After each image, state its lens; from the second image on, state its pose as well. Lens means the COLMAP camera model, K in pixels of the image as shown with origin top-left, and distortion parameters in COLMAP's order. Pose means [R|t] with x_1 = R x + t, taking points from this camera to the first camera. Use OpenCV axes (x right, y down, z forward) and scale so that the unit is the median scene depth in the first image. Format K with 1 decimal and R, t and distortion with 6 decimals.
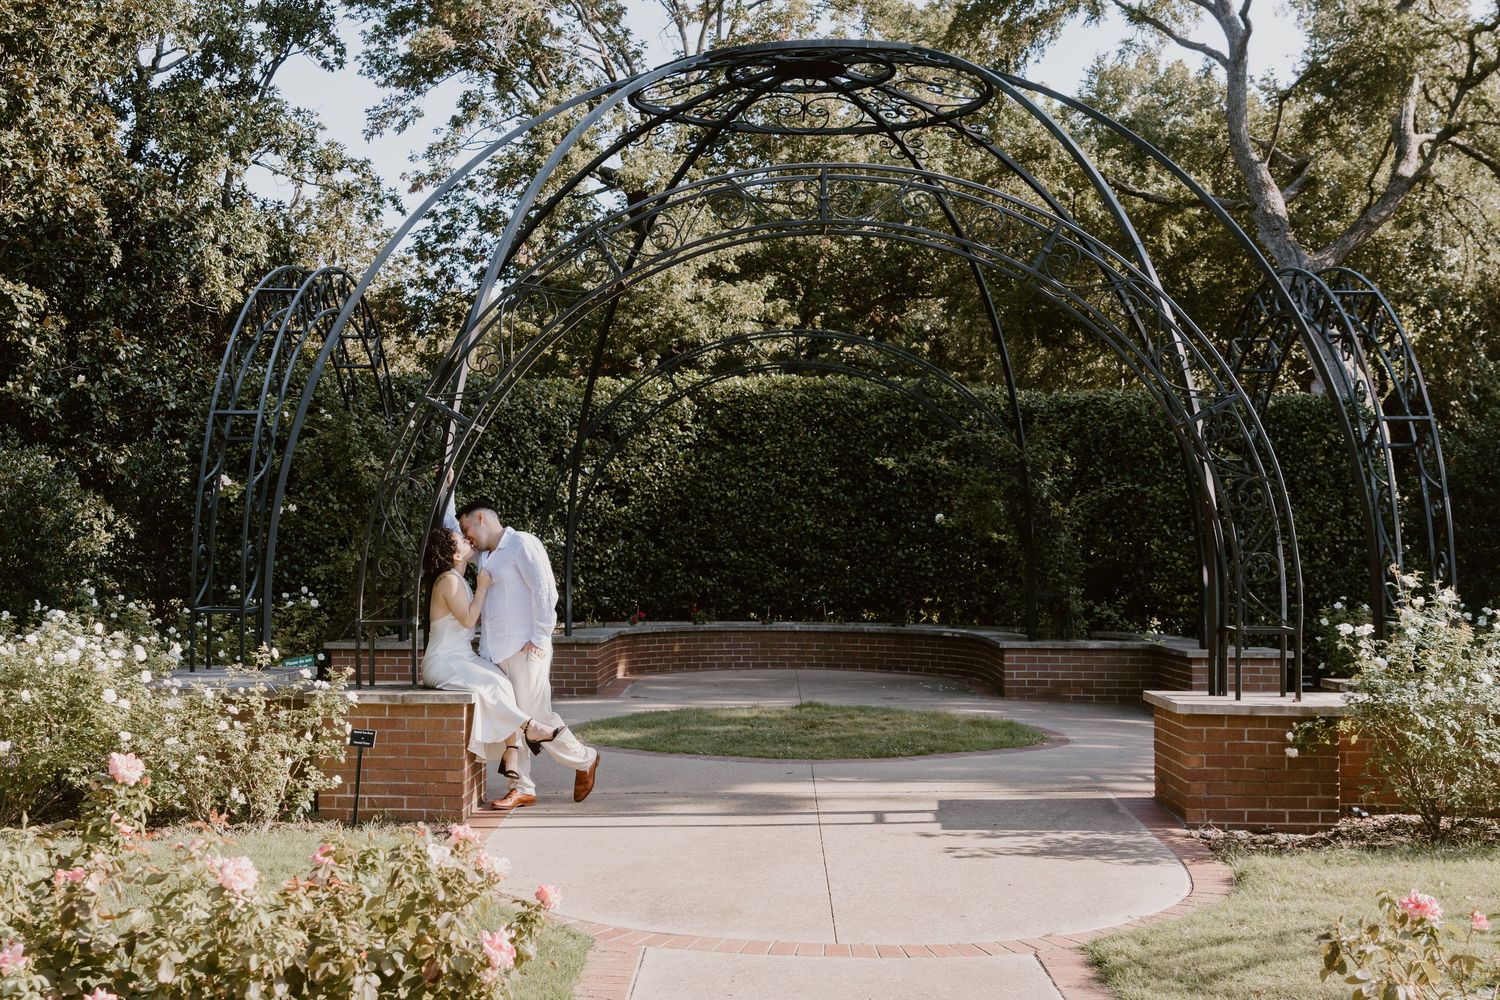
lens RADIAL K [[1770.2, 0, 680.0], [0, 1770.2, 469.0], [0, 0, 1]] dist [0.011912, 0.007076]
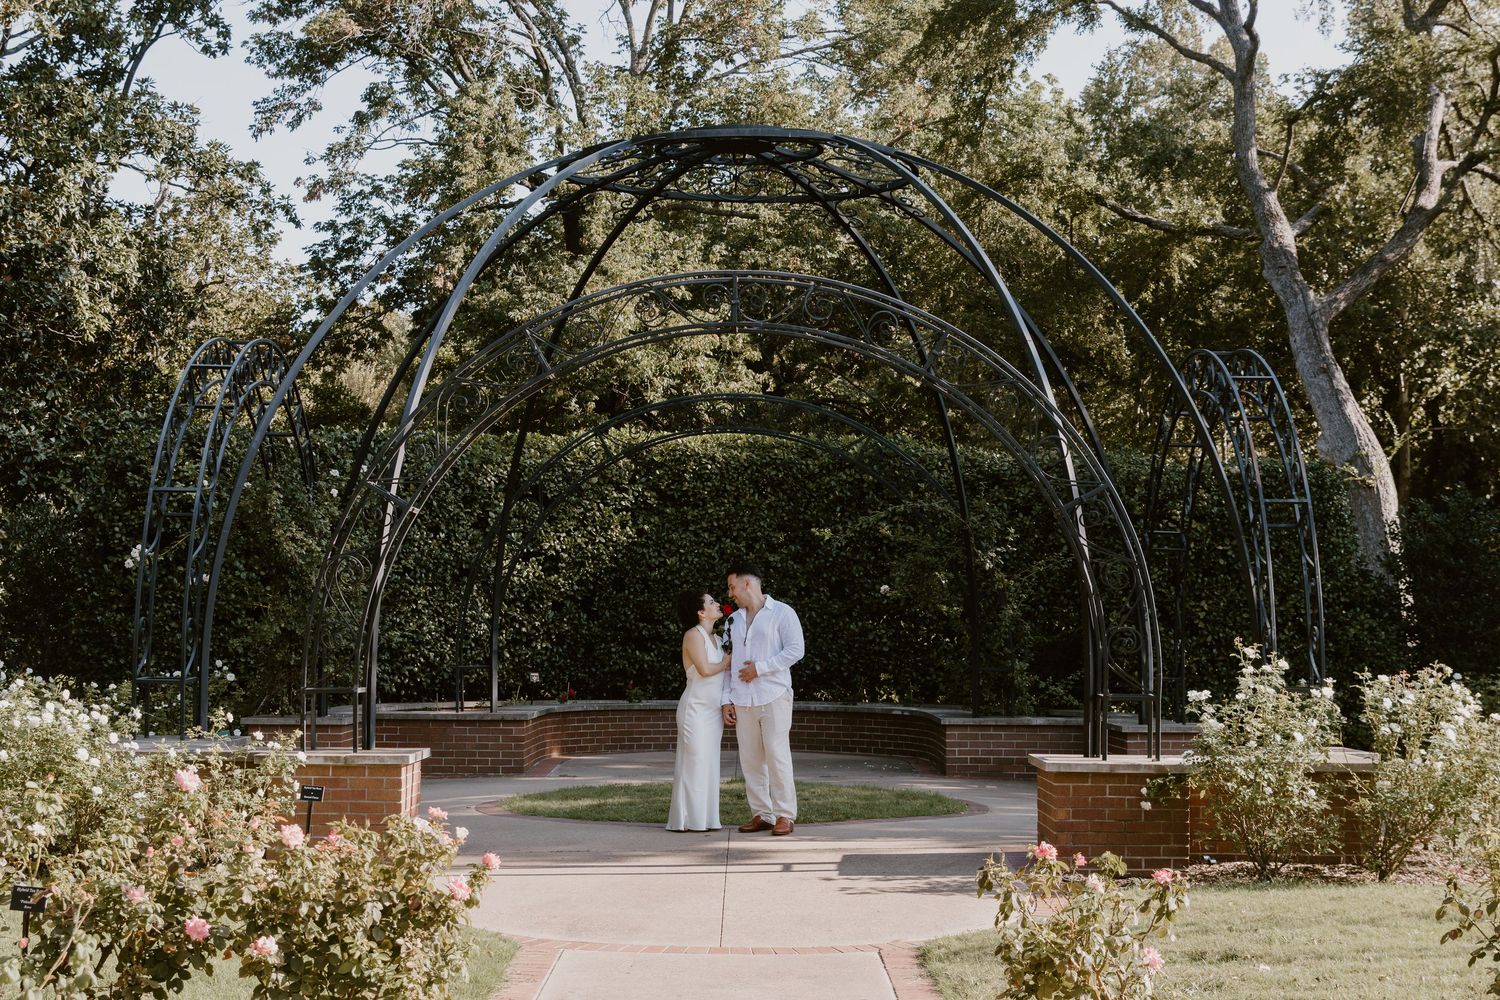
lens RADIAL K [[2418.2, 0, 750.0], [0, 2418.2, 500.0], [0, 0, 1]] dist [0.006213, -0.033698]
pose [[0.998917, 0.004385, 0.046318, 0.009024], [-0.004213, 0.999984, -0.003804, -0.010234], [-0.046334, 0.003604, 0.998919, -0.199745]]
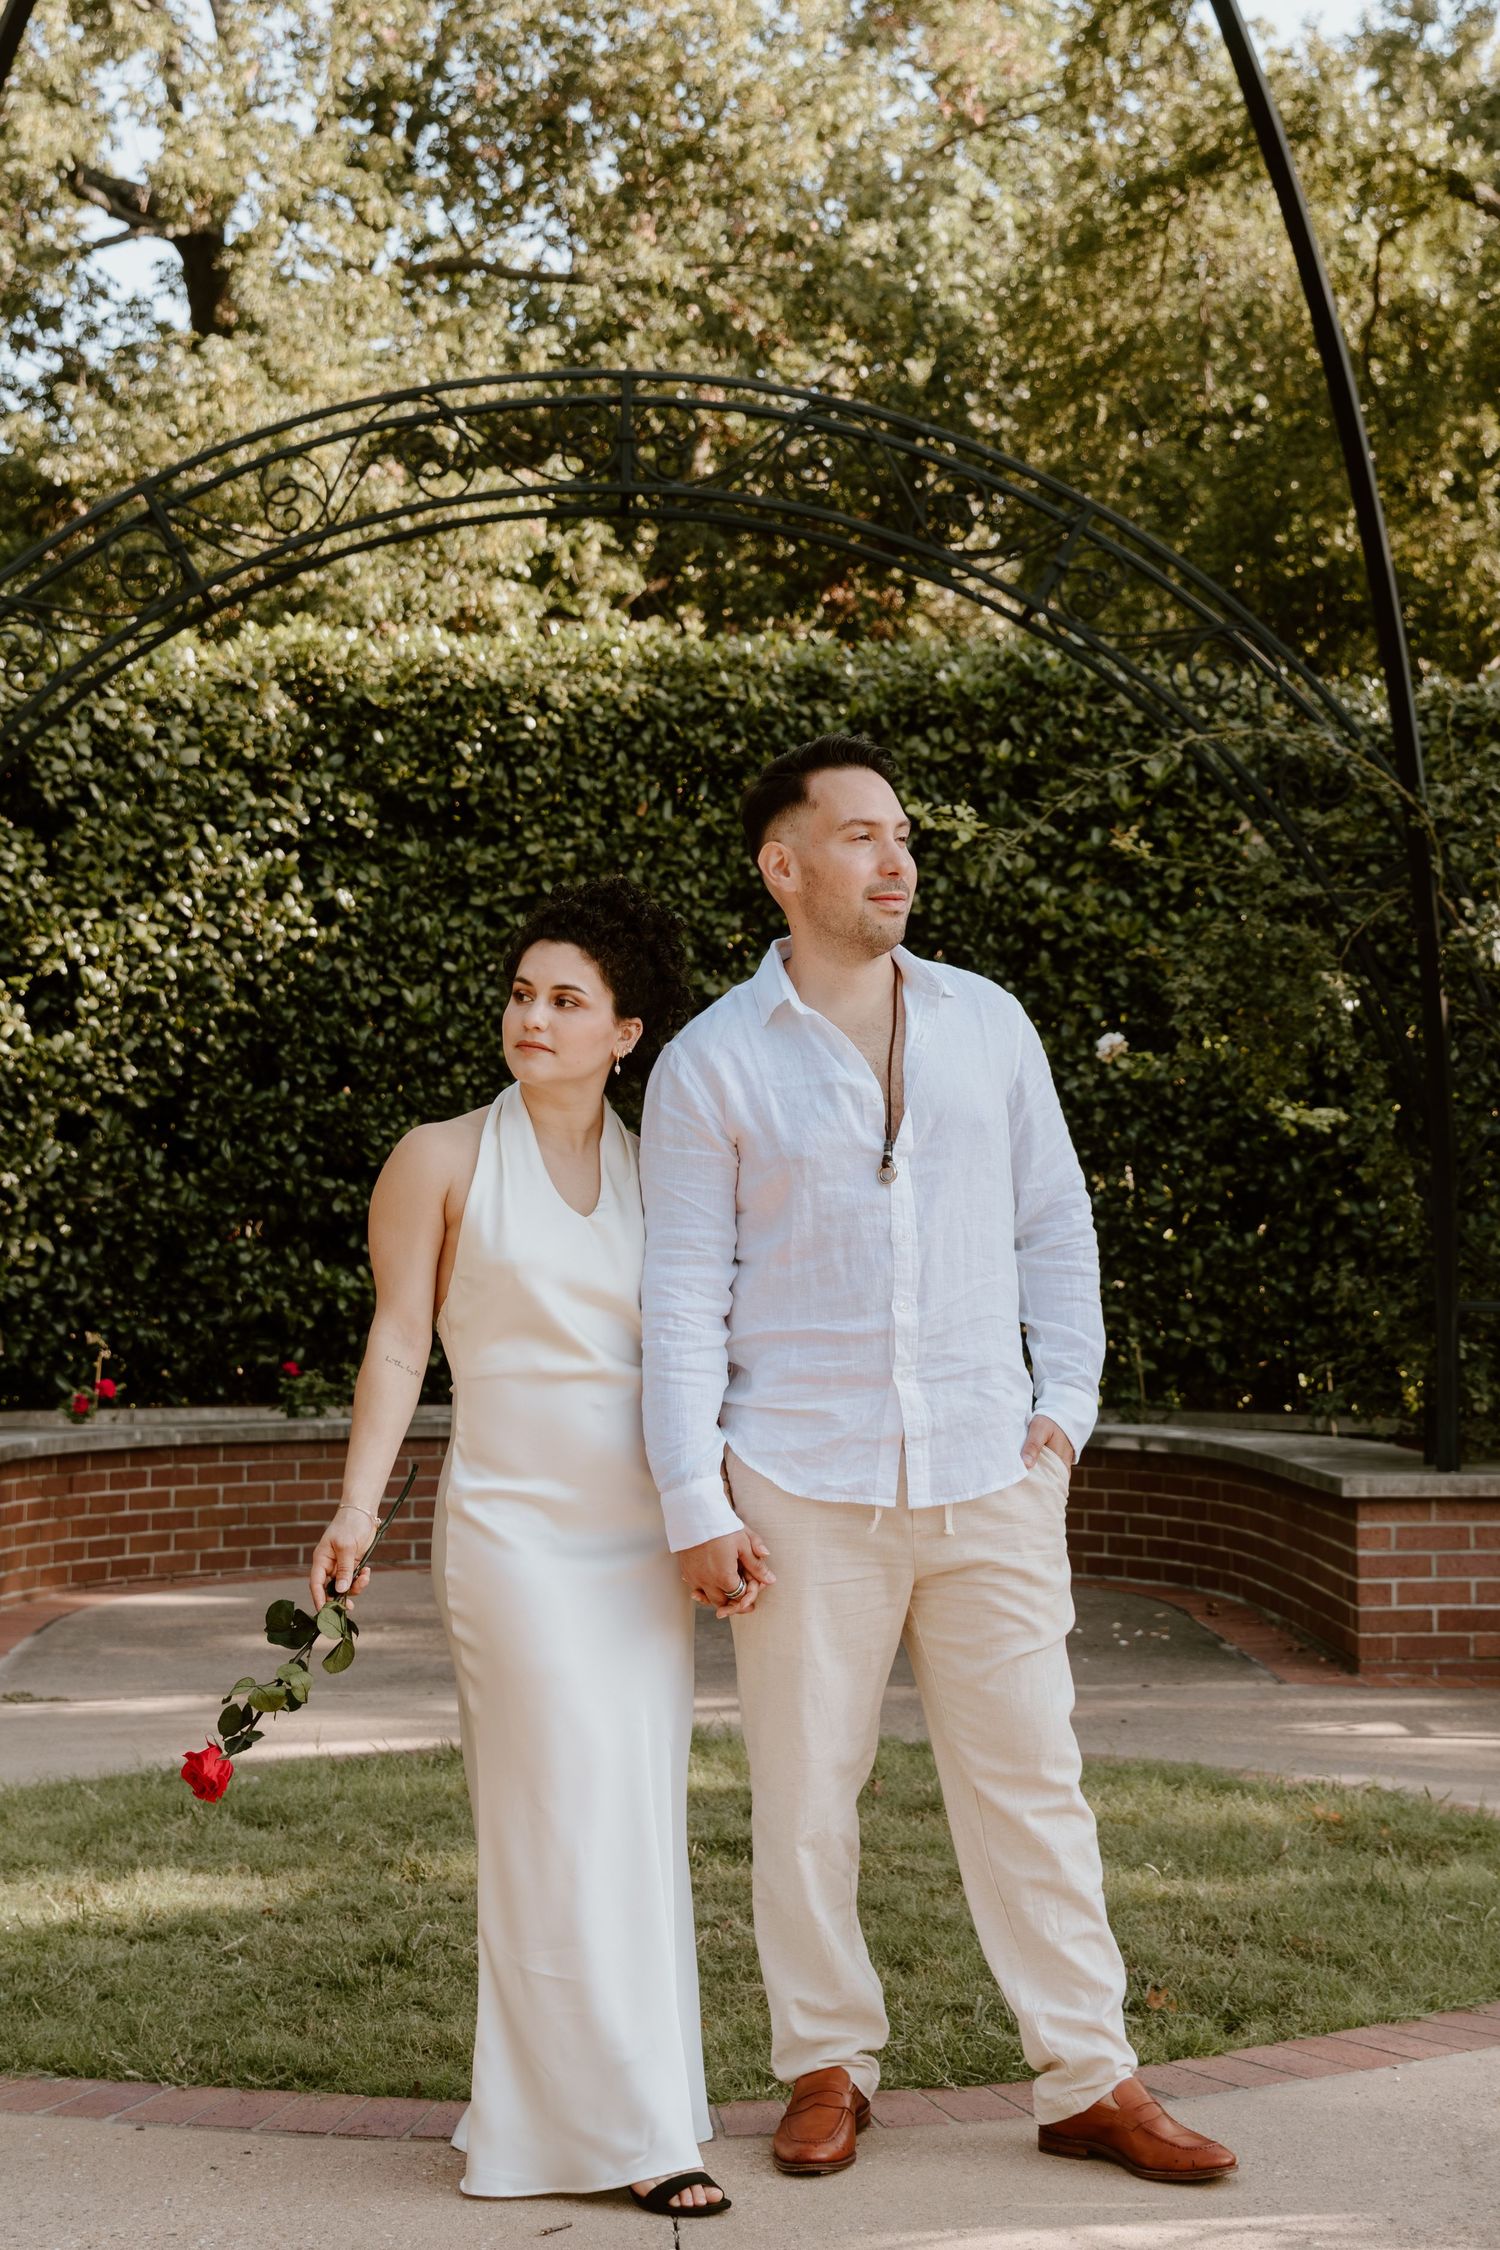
lens RADIAL K [[3627.3, 0, 832.3], [0, 3627.3, 994.0], [0, 0, 1]] dist [0.006213, -0.033698]
pose [[0.993054, 0.004083, 0.117587, 0.020469], [-0.001406, 0.999738, -0.022846, 0.021774], [-0.117650, 0.022522, 0.992800, 0.275382]]
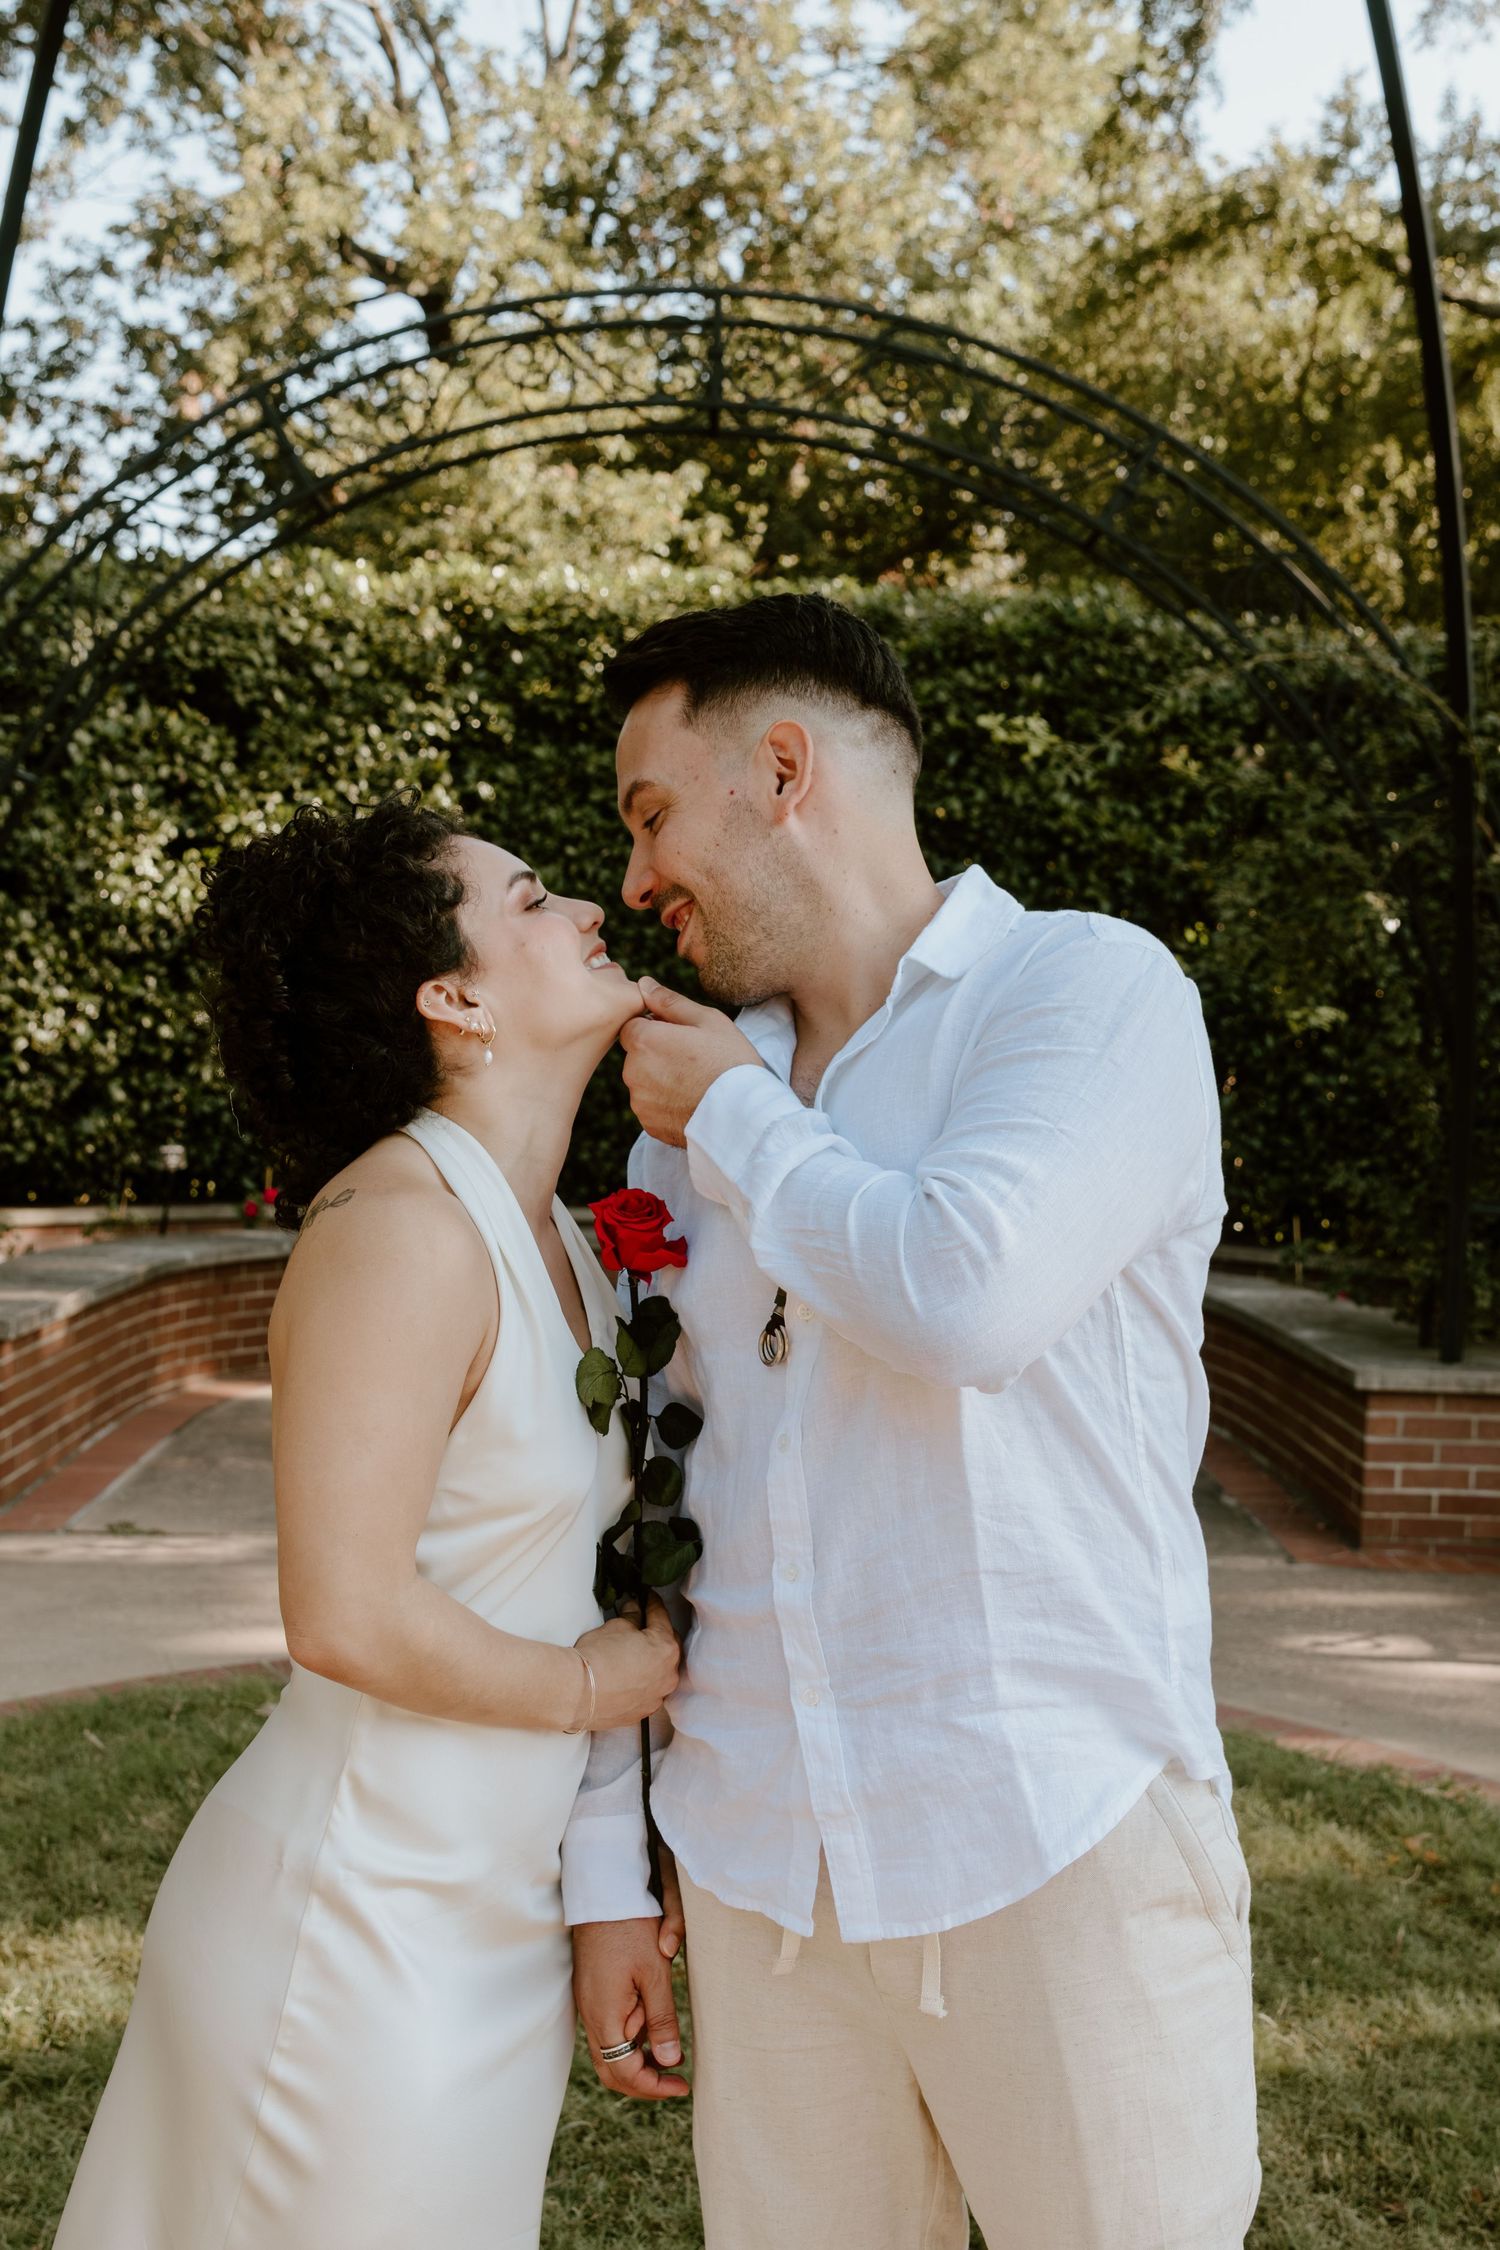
lens RADIAL K [[2203.1, 0, 750.0], [0, 2203.1, 1125.0], [0, 0, 1]] dist [0.017042, -0.000277]
pose [[0.997301, 0.027045, 0.068255, 0.032788], [-0.033818, 0.994402, 0.100101, 0.014388], [-0.065166, -0.102139, 0.992633, 0.404084]]
